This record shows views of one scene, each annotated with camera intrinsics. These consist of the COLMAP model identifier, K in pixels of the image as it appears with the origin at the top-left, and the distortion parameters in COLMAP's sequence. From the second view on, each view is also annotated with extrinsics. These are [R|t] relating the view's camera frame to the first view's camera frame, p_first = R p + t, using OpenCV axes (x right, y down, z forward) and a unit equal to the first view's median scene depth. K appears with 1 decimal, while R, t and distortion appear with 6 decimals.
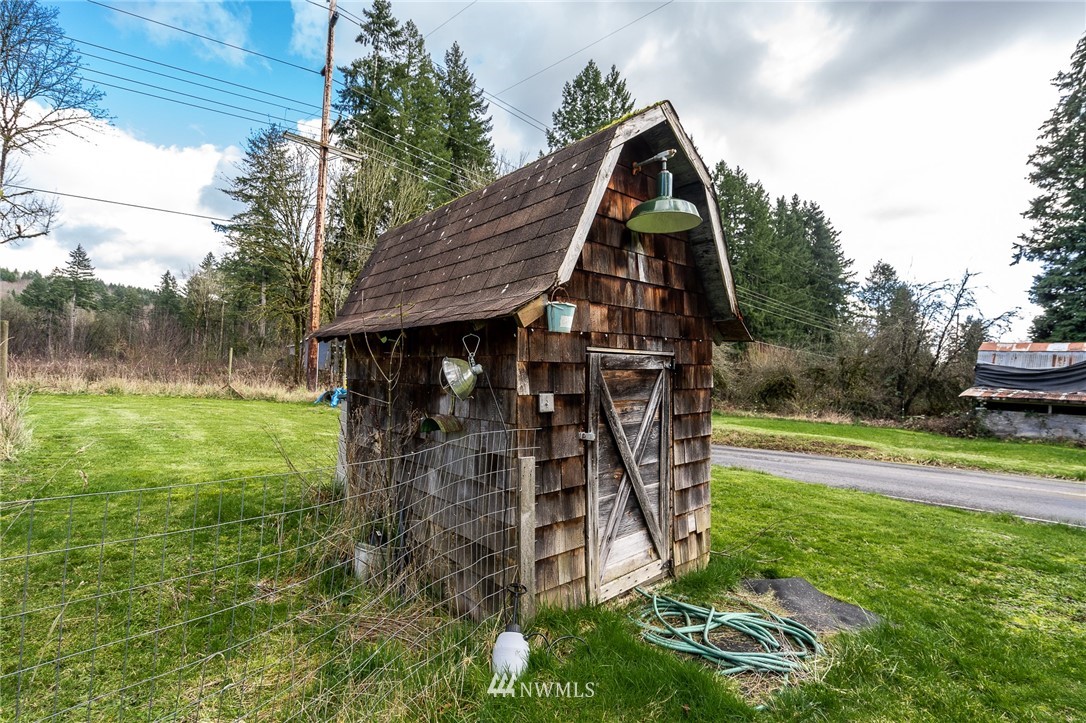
lens RADIAL K [[485.3, 0, 544.5], [0, 485.3, 377.1], [0, 0, 1]] dist [0.002221, 0.000623]
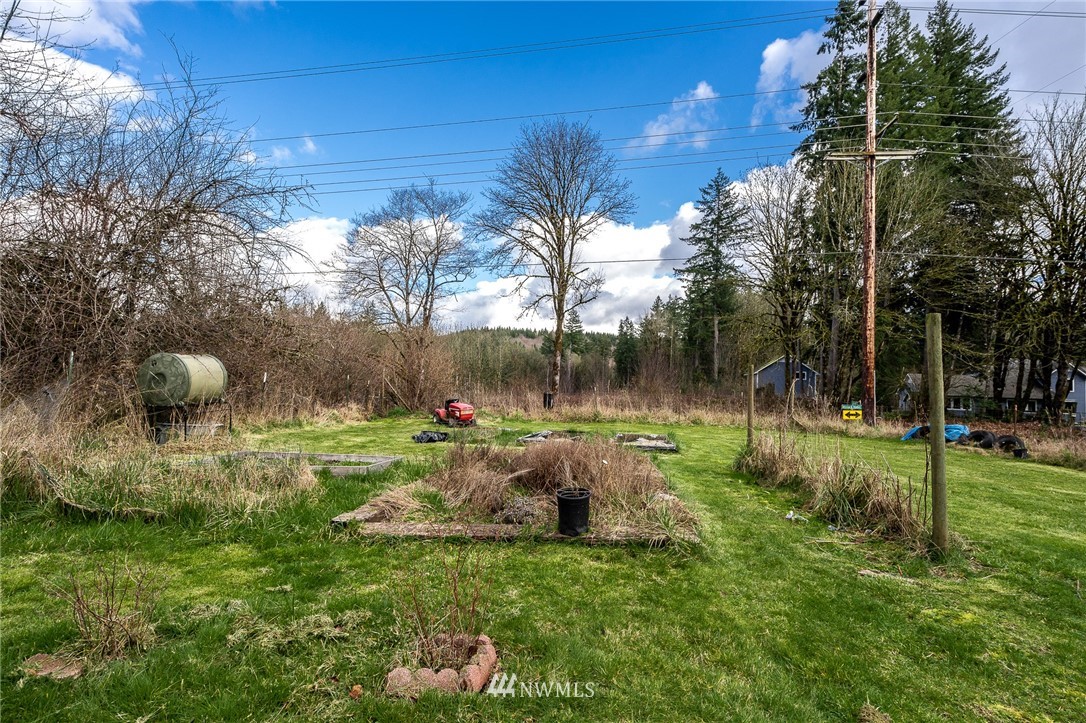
lens RADIAL K [[506.4, 0, 566.5], [0, 506.4, 363.0], [0, 0, 1]] dist [-0.001658, -0.000165]
pose [[0.734850, -0.061726, -0.675415, -0.101502], [0.007244, 0.996507, -0.083189, -0.004090], [0.678191, 0.056239, 0.732731, -0.026227]]
